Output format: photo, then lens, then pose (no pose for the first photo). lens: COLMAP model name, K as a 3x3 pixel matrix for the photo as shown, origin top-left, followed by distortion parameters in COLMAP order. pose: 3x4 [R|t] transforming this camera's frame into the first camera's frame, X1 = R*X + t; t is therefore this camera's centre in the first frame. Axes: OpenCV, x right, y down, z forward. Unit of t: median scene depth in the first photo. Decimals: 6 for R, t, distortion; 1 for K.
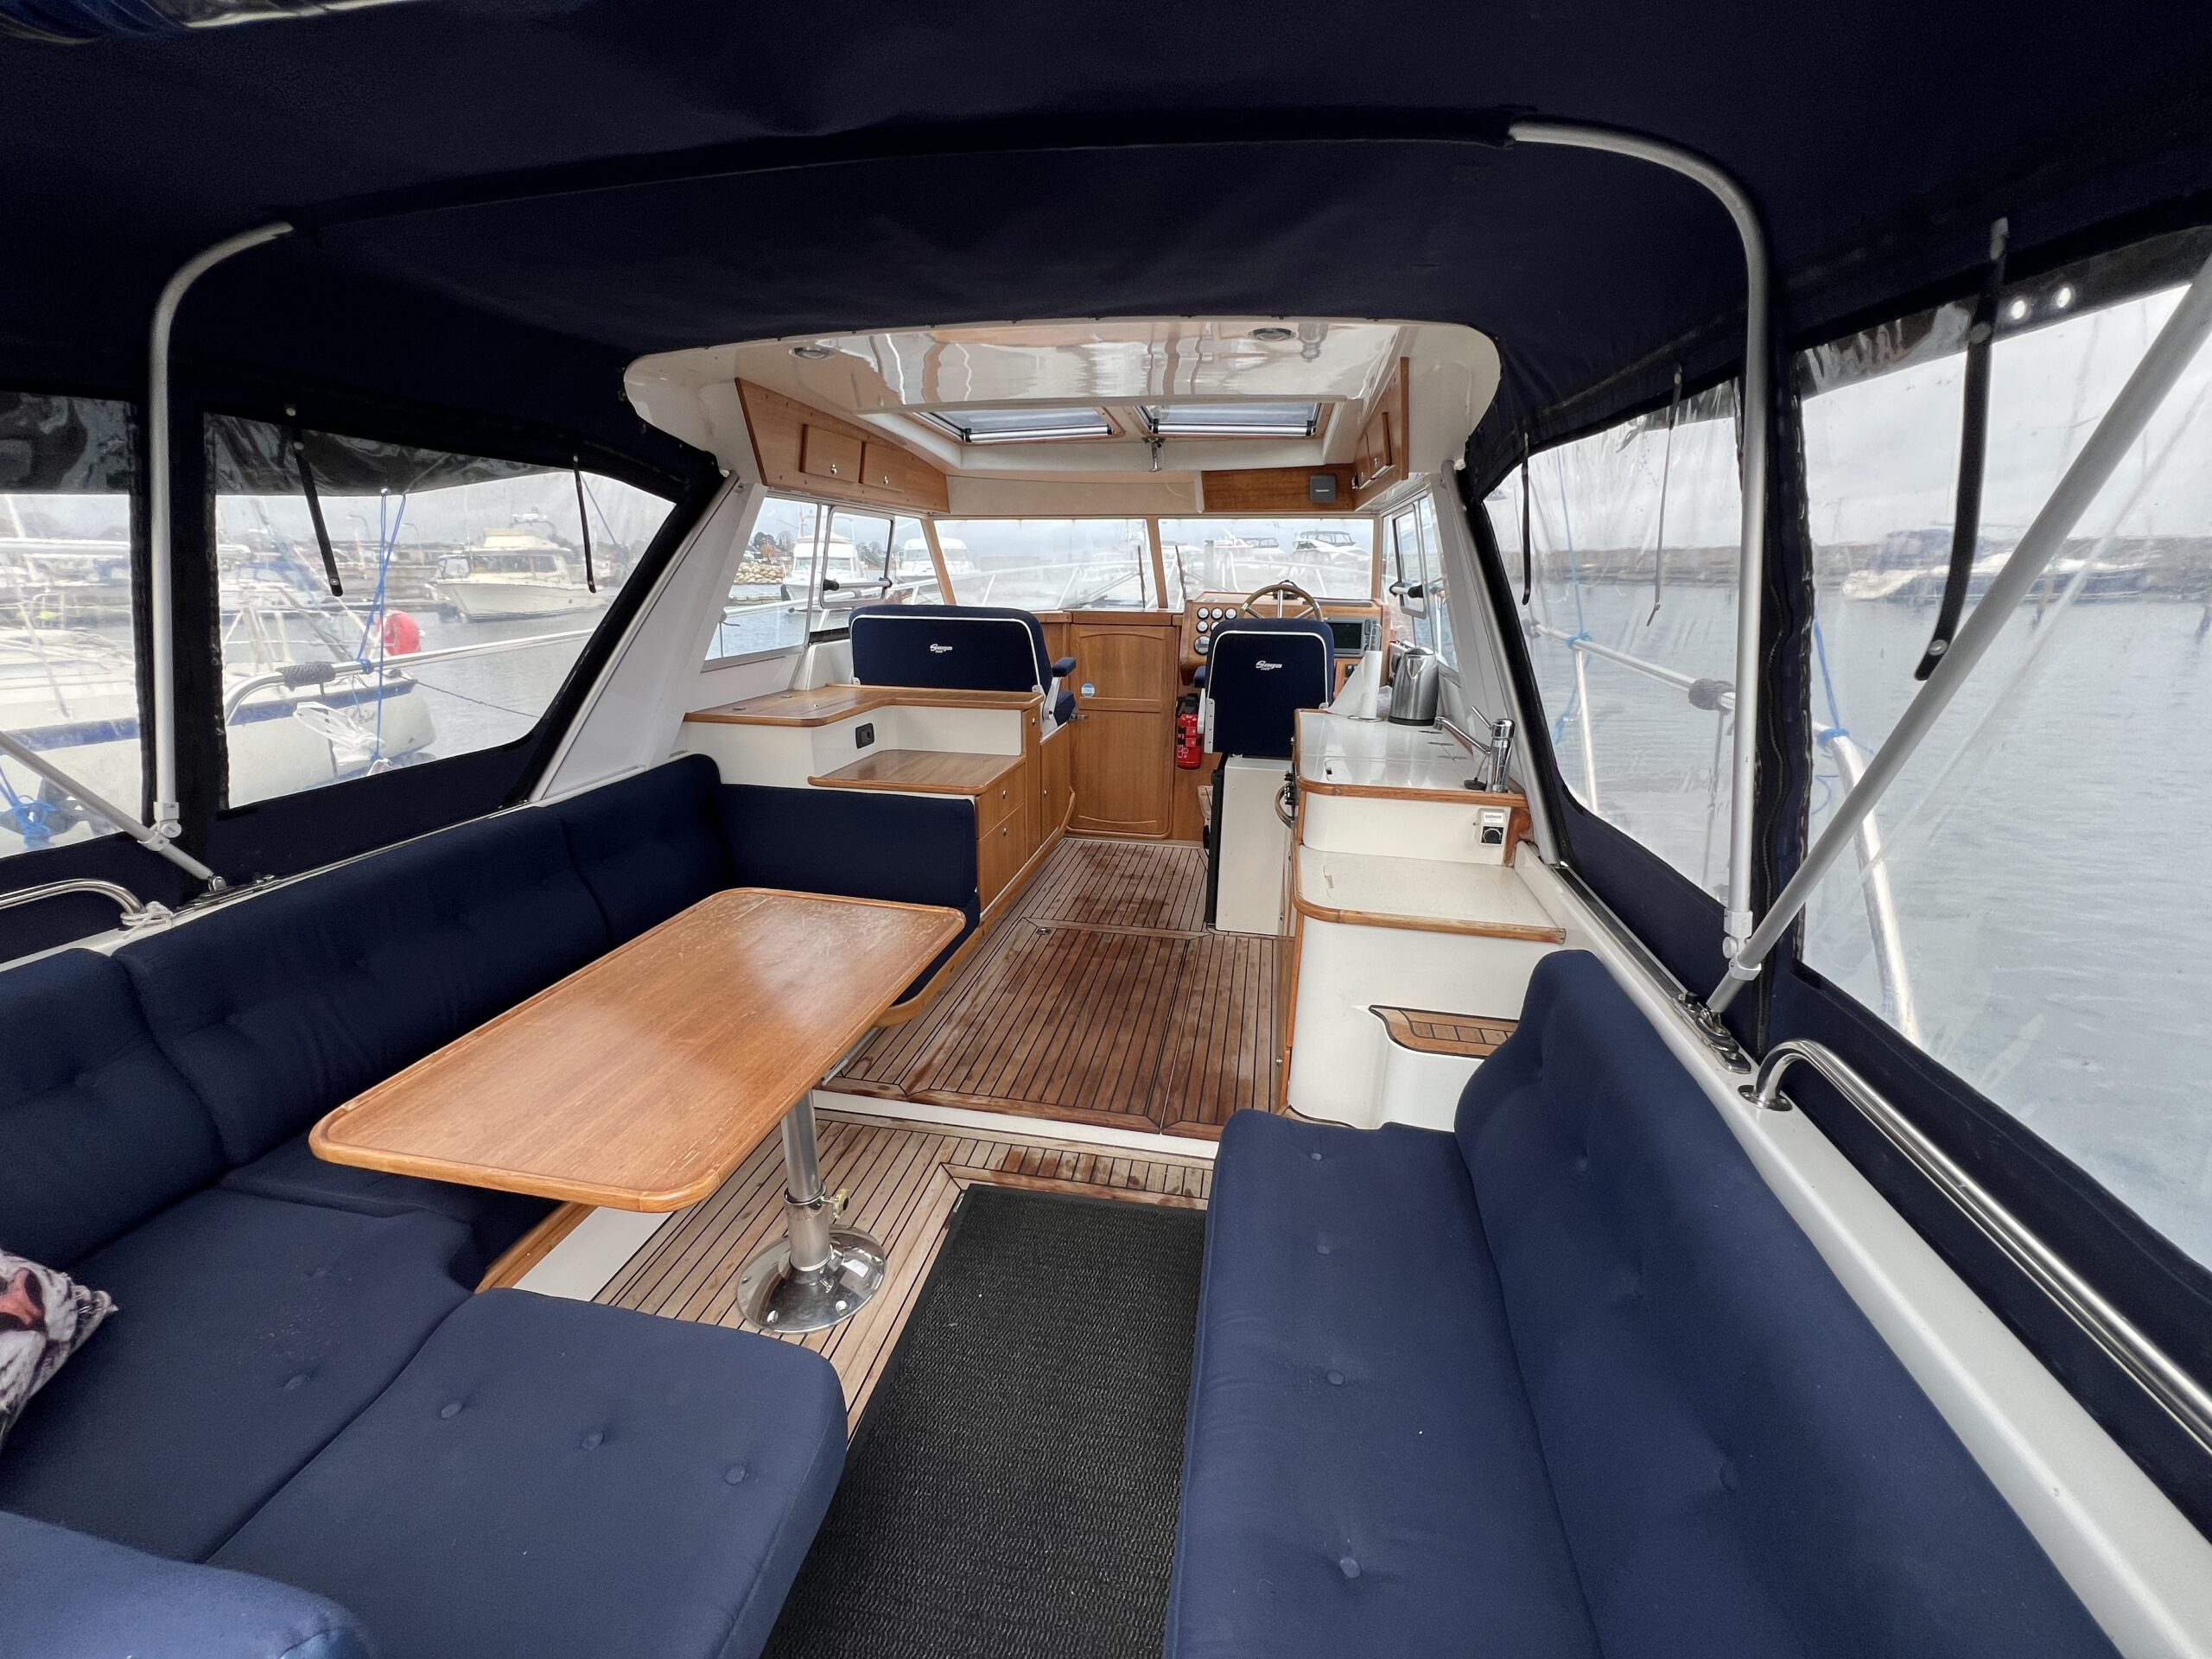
lens RADIAL K [[881.6, 0, 1101.5], [0, 881.6, 821.9], [0, 0, 1]] dist [-0.001966, 0.000175]
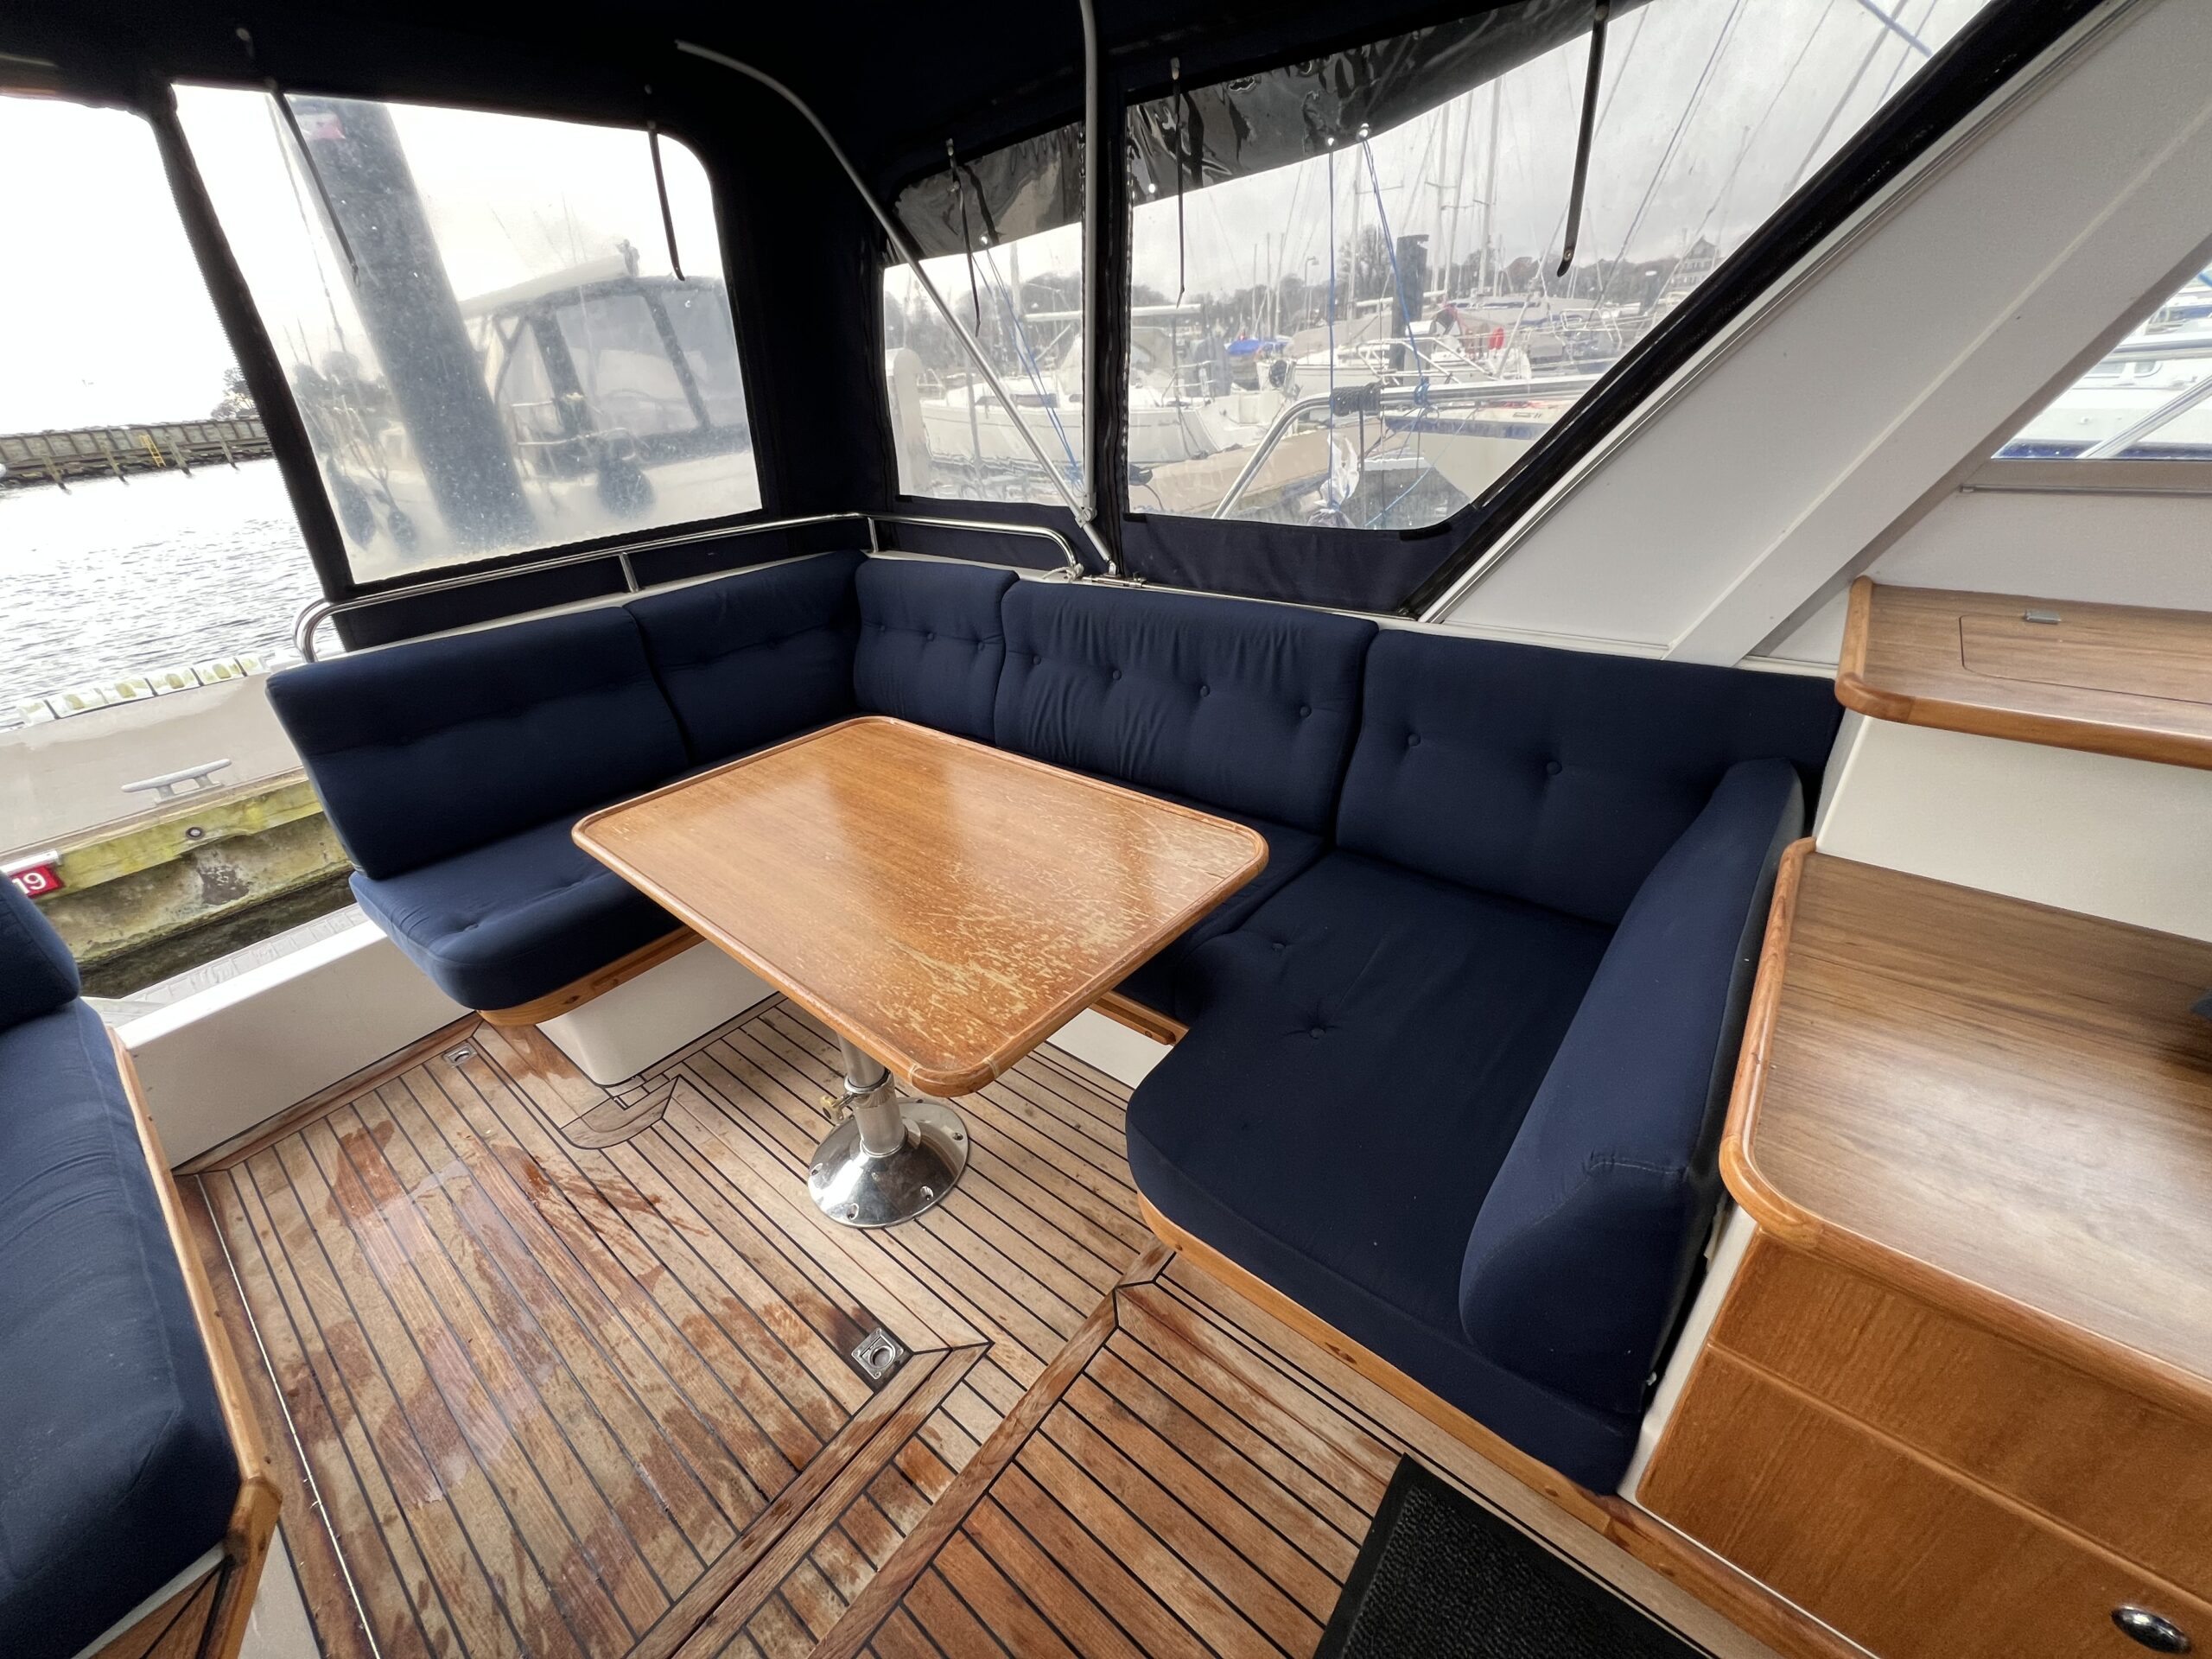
lens RADIAL K [[881.6, 0, 1101.5], [0, 881.6, 821.9], [0, 0, 1]] dist [-0.001966, 0.000175]
pose [[-0.476599, 0.440471, -0.760815, 0.077049], [-0.183354, 0.796591, 0.576042, -0.237864], [0.859788, 0.414039, -0.298892, 0.988967]]
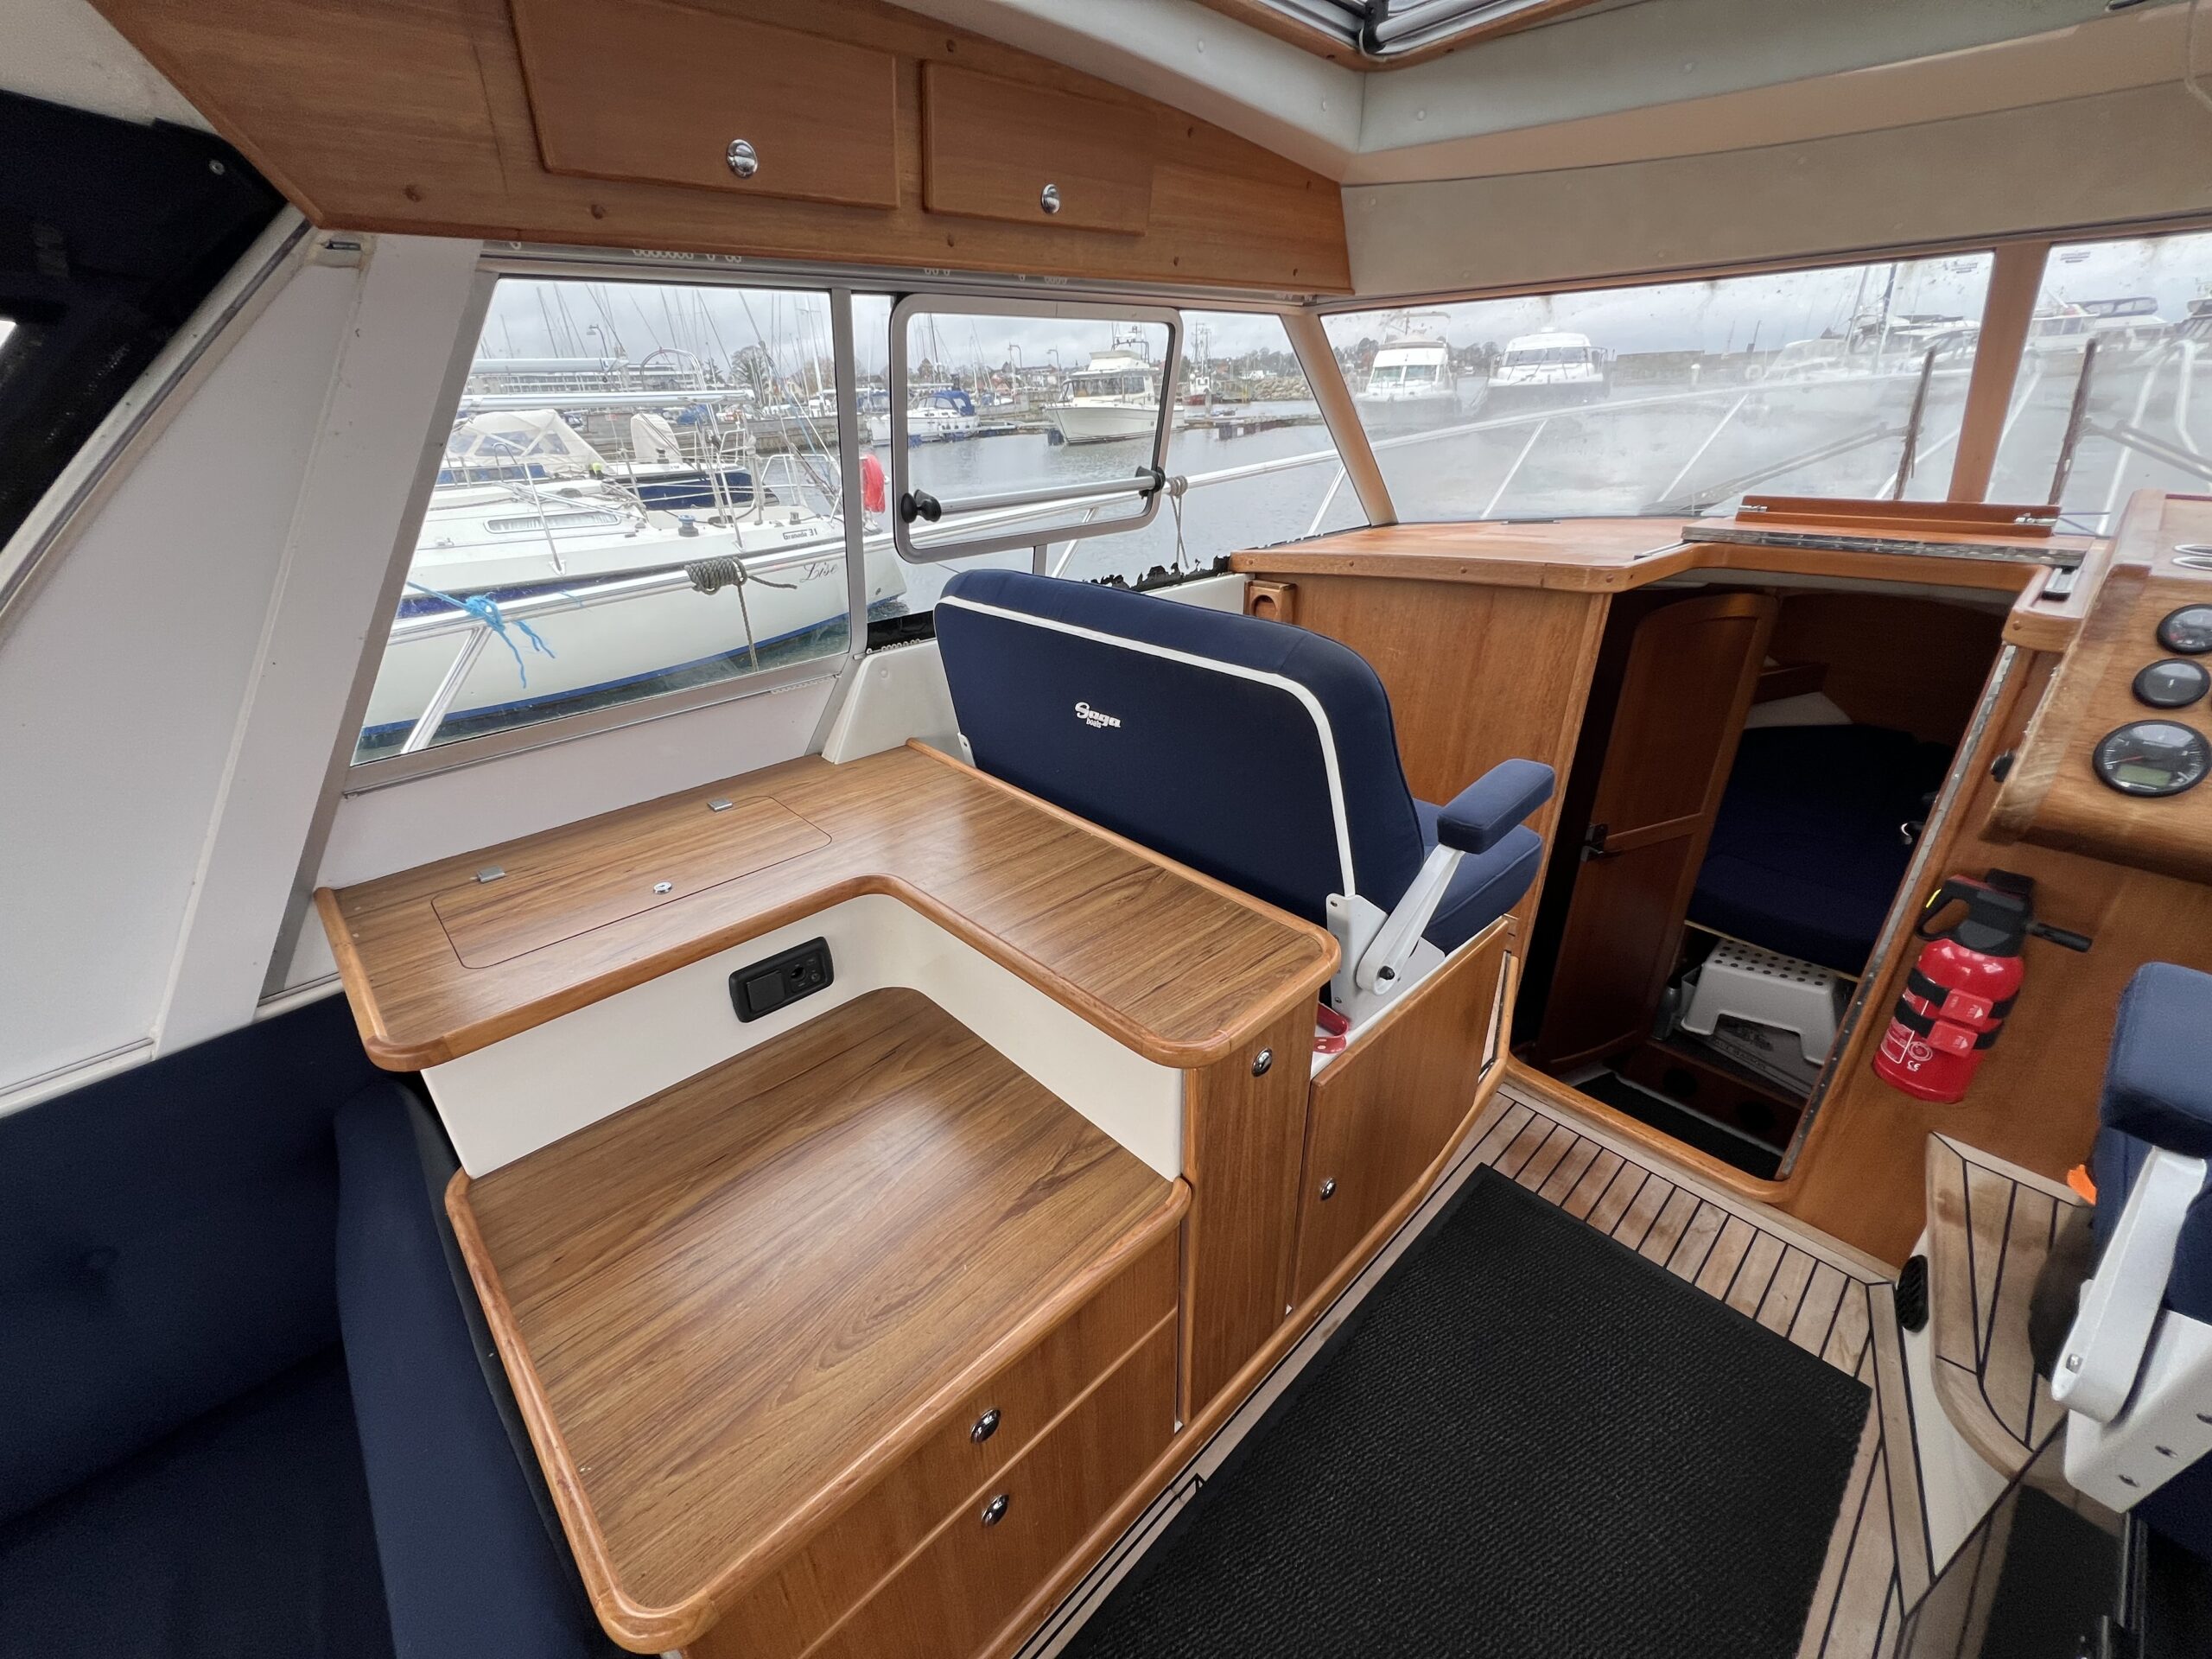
lens RADIAL K [[881.6, 0, 1101.5], [0, 881.6, 821.9], [0, 0, 1]] dist [-0.001966, 0.000175]
pose [[0.804698, 0.226954, -0.548592, 0.025384], [-0.127068, 0.968474, 0.214272, -0.327016], [0.579926, -0.102717, 0.808167, 1.016774]]
